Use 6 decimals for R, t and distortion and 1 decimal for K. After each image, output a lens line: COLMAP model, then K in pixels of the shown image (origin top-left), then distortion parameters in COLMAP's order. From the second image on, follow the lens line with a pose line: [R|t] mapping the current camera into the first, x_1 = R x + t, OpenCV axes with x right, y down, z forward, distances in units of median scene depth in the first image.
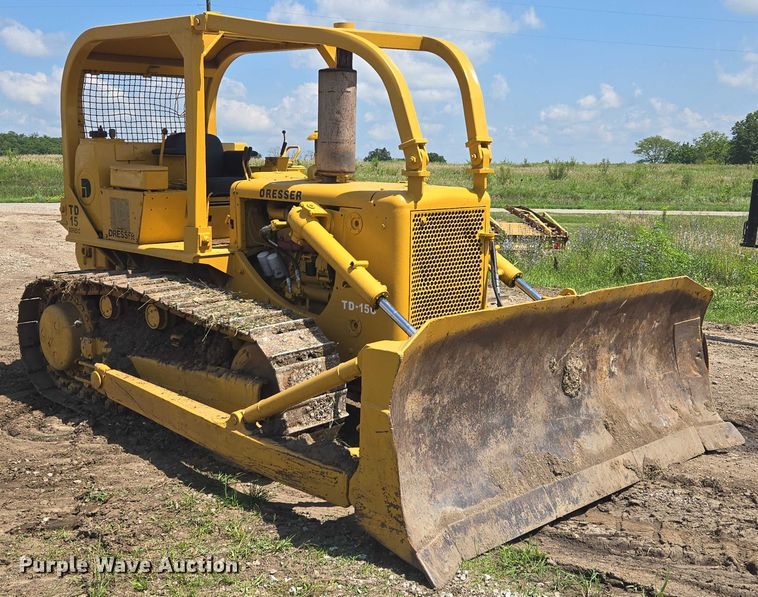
lens RADIAL K [[948.4, 0, 383.5], [0, 948.4, 297.3], [0, 0, 1]] dist [0.048949, 0.000000]
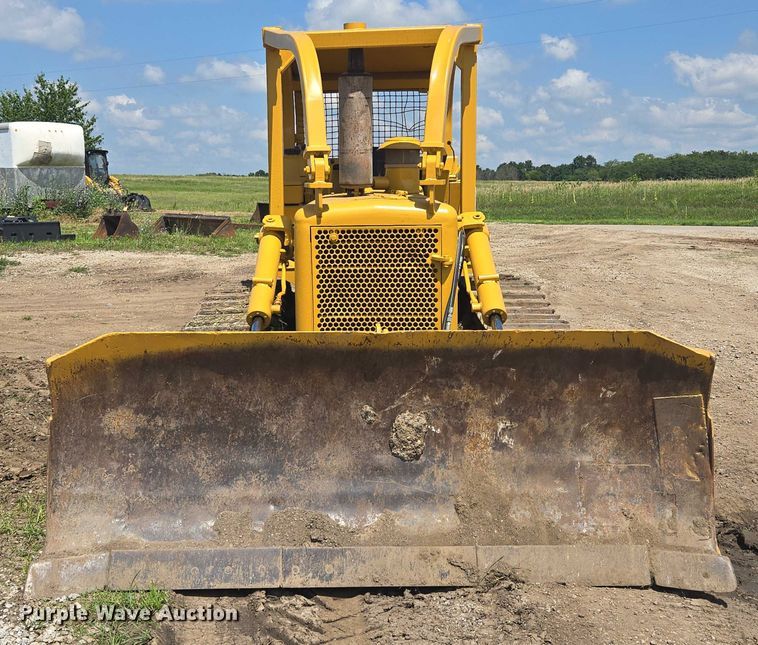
lens RADIAL K [[1035.2, 0, 376.0], [0, 1035.2, 319.4], [0, 0, 1]] dist [0.060426, 0.000000]
pose [[0.715057, 0.086203, -0.693731, 0.753173], [-0.094235, 0.995196, 0.026532, -0.034031], [0.692685, 0.046402, 0.719746, 0.328873]]
